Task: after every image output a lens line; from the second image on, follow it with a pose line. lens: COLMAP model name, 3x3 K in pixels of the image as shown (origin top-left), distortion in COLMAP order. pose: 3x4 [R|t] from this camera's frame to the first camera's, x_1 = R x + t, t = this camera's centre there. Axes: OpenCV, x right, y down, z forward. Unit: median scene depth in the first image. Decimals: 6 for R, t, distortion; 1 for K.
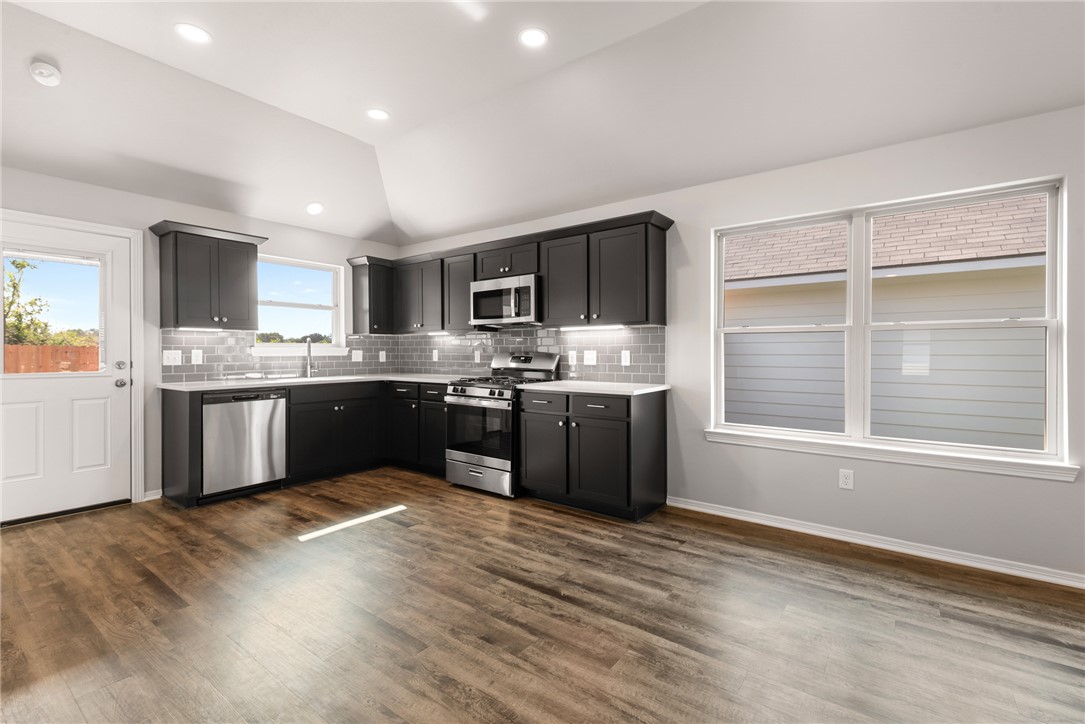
lens RADIAL K [[482.1, 0, 543.2], [0, 482.1, 354.4], [0, 0, 1]] dist [0.008491, -0.000906]
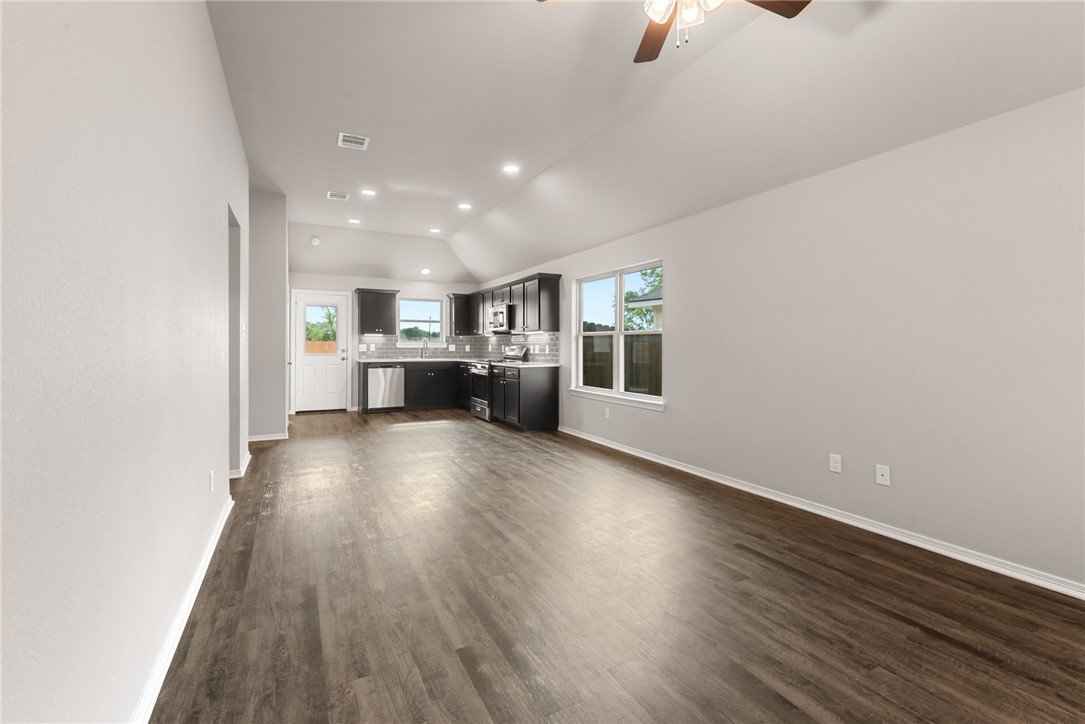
lens RADIAL K [[475.3, 0, 541.8], [0, 475.3, 339.1], [0, 0, 1]] dist [0.005124, -0.000936]
pose [[0.901650, -0.002287, -0.432460, 0.935261], [-0.006285, 0.999811, -0.018391, 0.001589], [0.432420, 0.019300, 0.901465, -0.620083]]
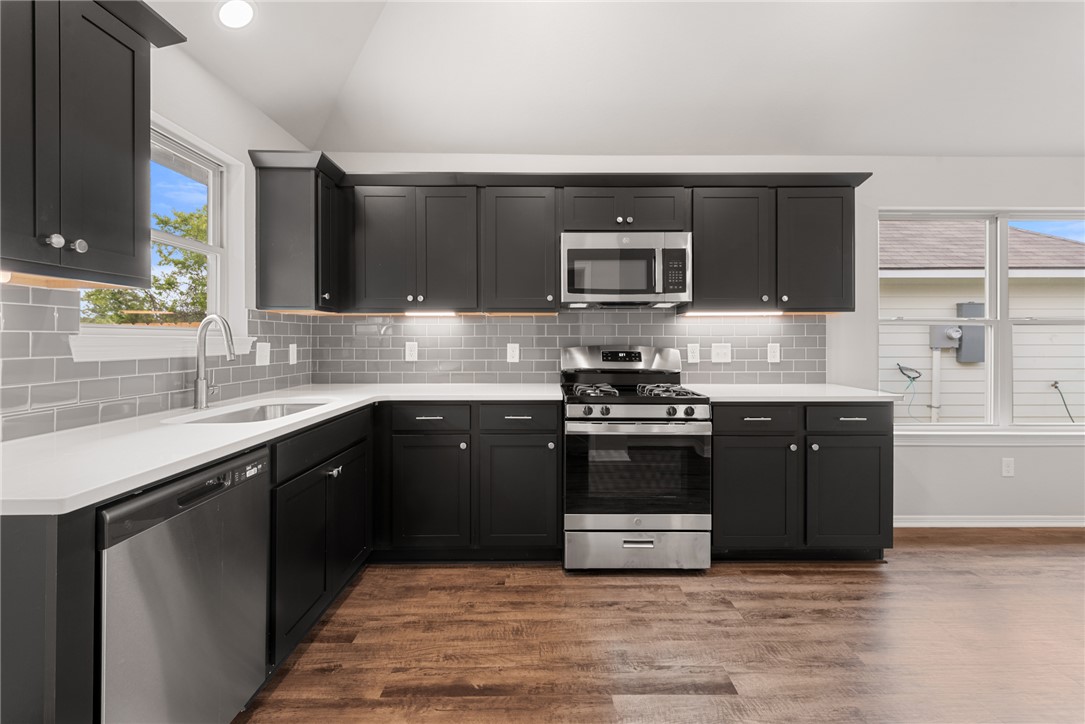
lens RADIAL K [[495.6, 0, 547.9], [0, 495.6, 339.3], [0, 0, 1]] dist [0.008345, -0.000949]
pose [[0.791632, 0.001598, 0.610995, -0.635276], [0.002636, 0.999978, -0.006030, -0.010891], [-0.610992, 0.006384, 0.791611, 0.587587]]
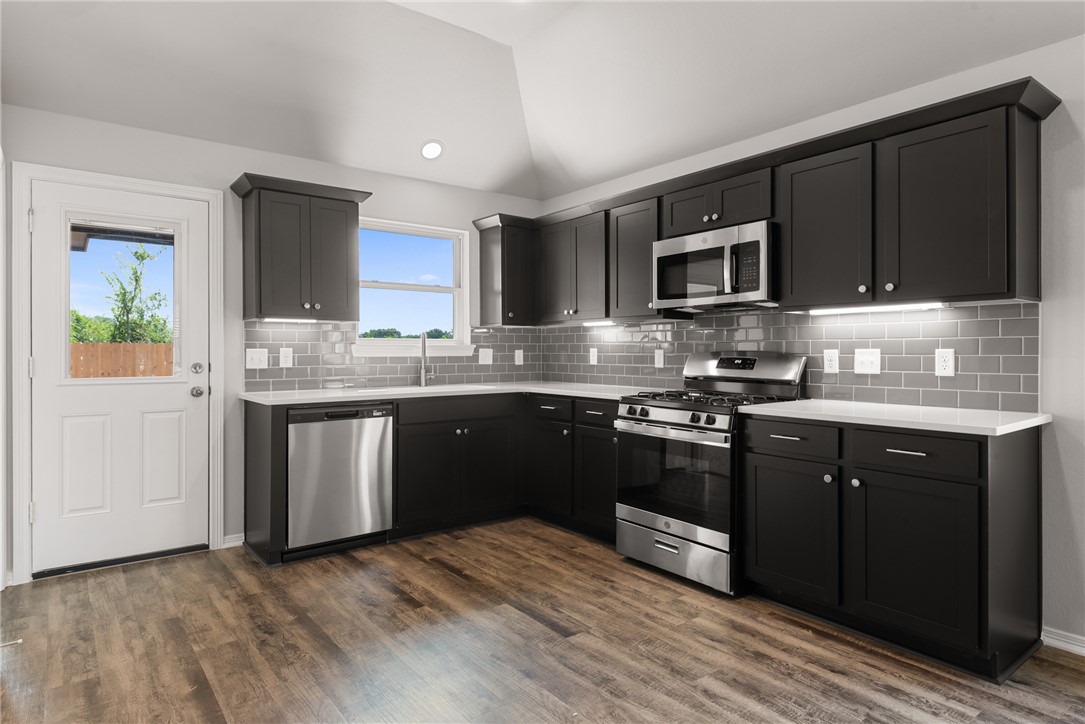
lens RADIAL K [[623.6, 0, 541.0], [0, 623.6, 352.2], [0, 0, 1]] dist [0.021921, -0.012064]
pose [[0.963089, 0.000980, -0.269182, -0.081420], [-0.001694, 0.999996, -0.002422, -0.001557], [0.269178, 0.002789, 0.963086, 0.187546]]
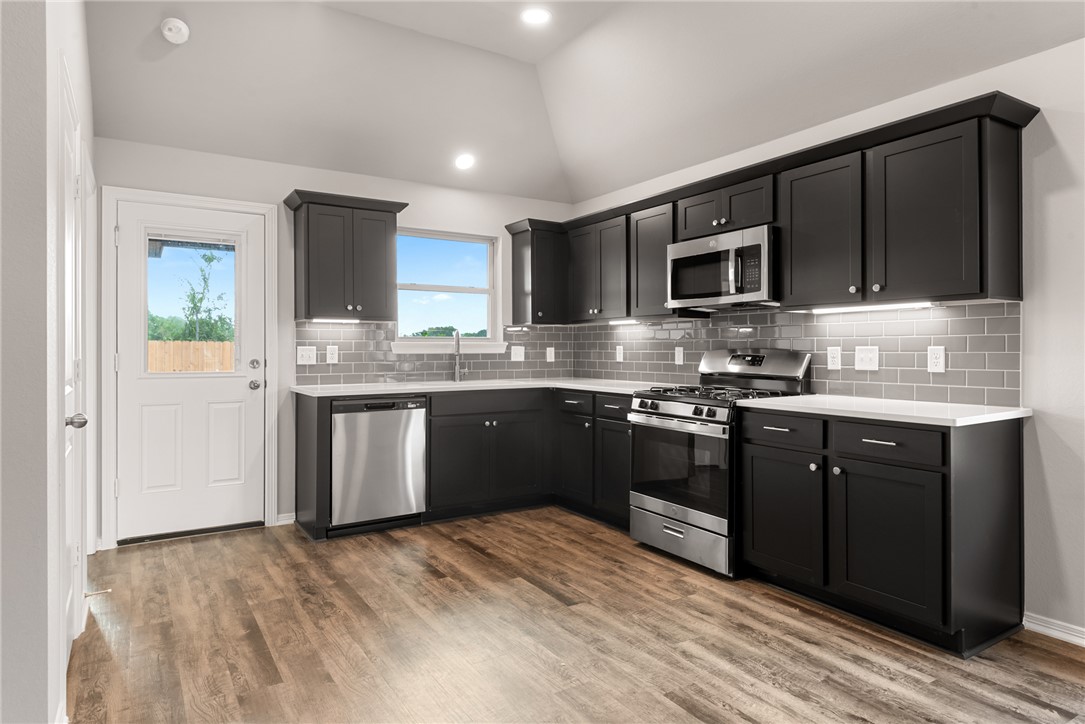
lens RADIAL K [[641.6, 0, 542.8], [0, 641.6, 349.1], [0, 0, 1]] dist [0.030623, -0.024110]
pose [[0.934704, 0.000710, -0.355425, 0.006809], [-0.002240, 0.999990, -0.003893, -0.000240], [0.355419, 0.004435, 0.934697, 0.113622]]
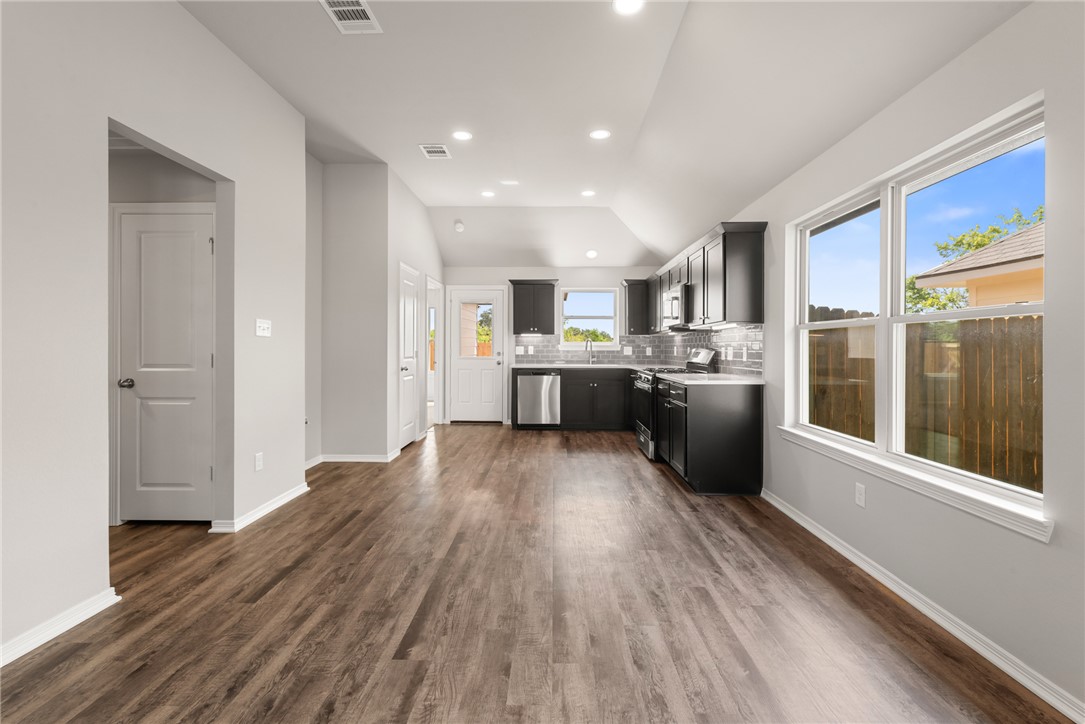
lens RADIAL K [[459.1, 0, 544.4], [0, 459.1, 346.8], [0, 0, 1]] dist [-0.008335, -0.000235]
pose [[0.586380, 0.002092, -0.810034, 0.748965], [-0.008762, 0.999955, -0.003760, -0.001688], [0.809989, 0.009302, 0.586371, 0.038570]]
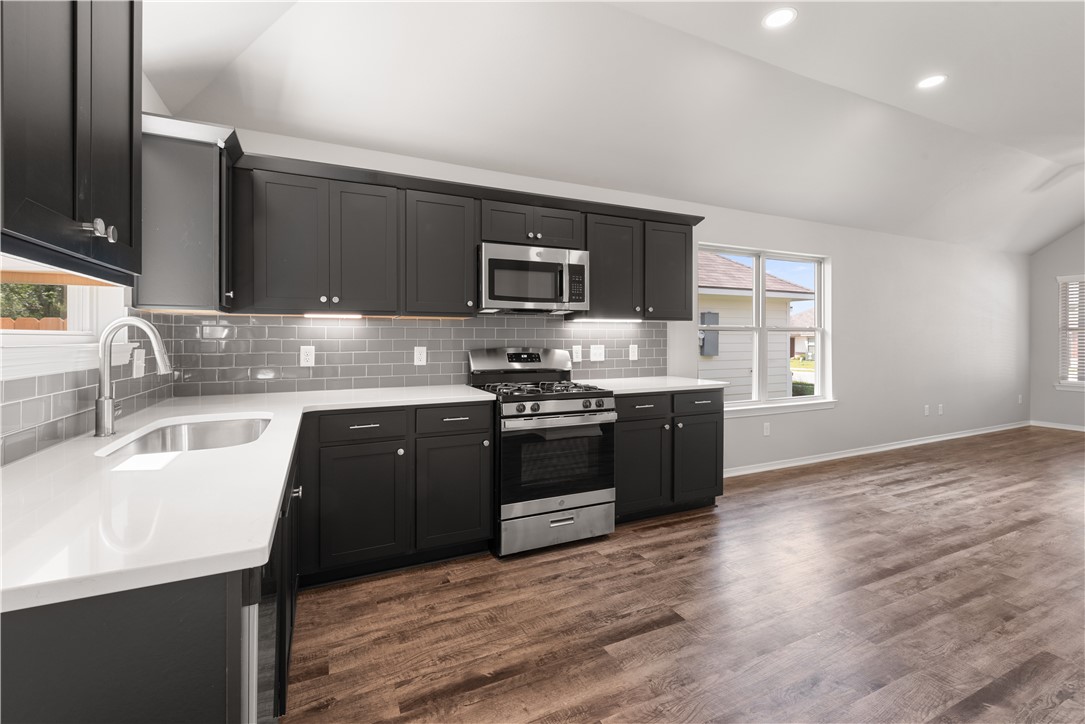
lens RADIAL K [[475.3, 0, 541.8], [0, 475.3, 339.1], [0, 0, 1]] dist [0.005124, -0.000936]
pose [[0.464409, -0.001240, 0.885620, -0.788958], [0.004924, 0.999987, -0.001181, -0.019828], [-0.885607, 0.004909, 0.464409, 0.726010]]
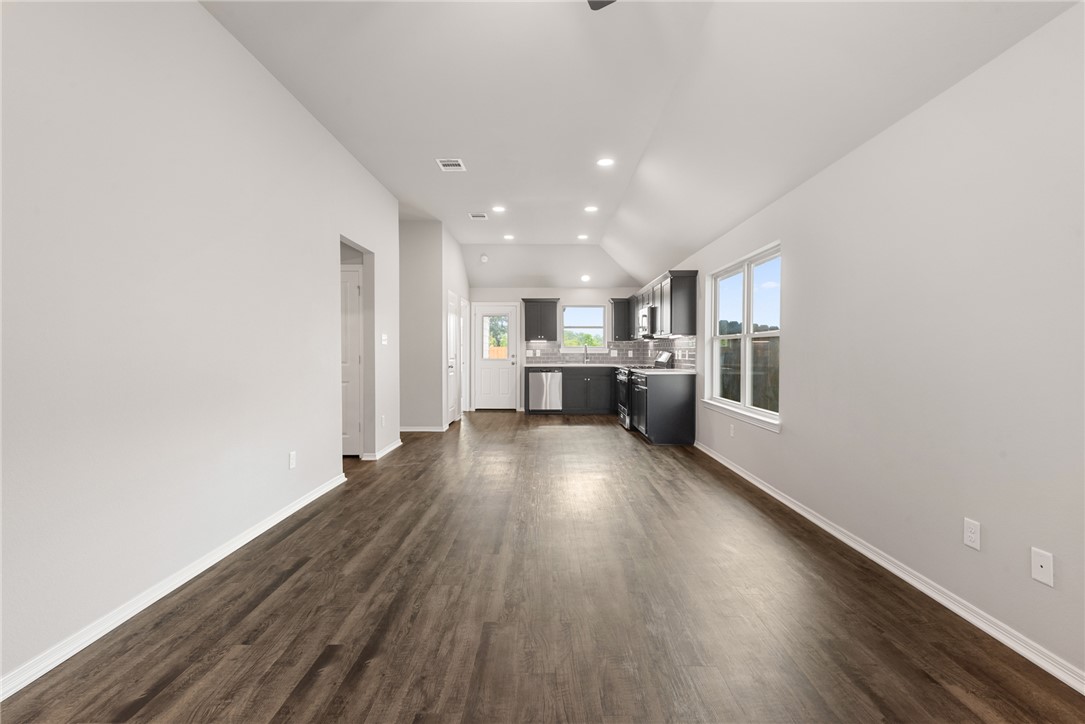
lens RADIAL K [[472.7, 0, 547.4], [0, 472.7, 349.4], [0, 0, 1]] dist [0.005317, -0.000183]
pose [[0.602686, -0.001453, -0.797977, 1.178025], [-0.005281, 0.999969, -0.005810, -0.000119], [0.797961, 0.007716, 0.602660, -0.341174]]
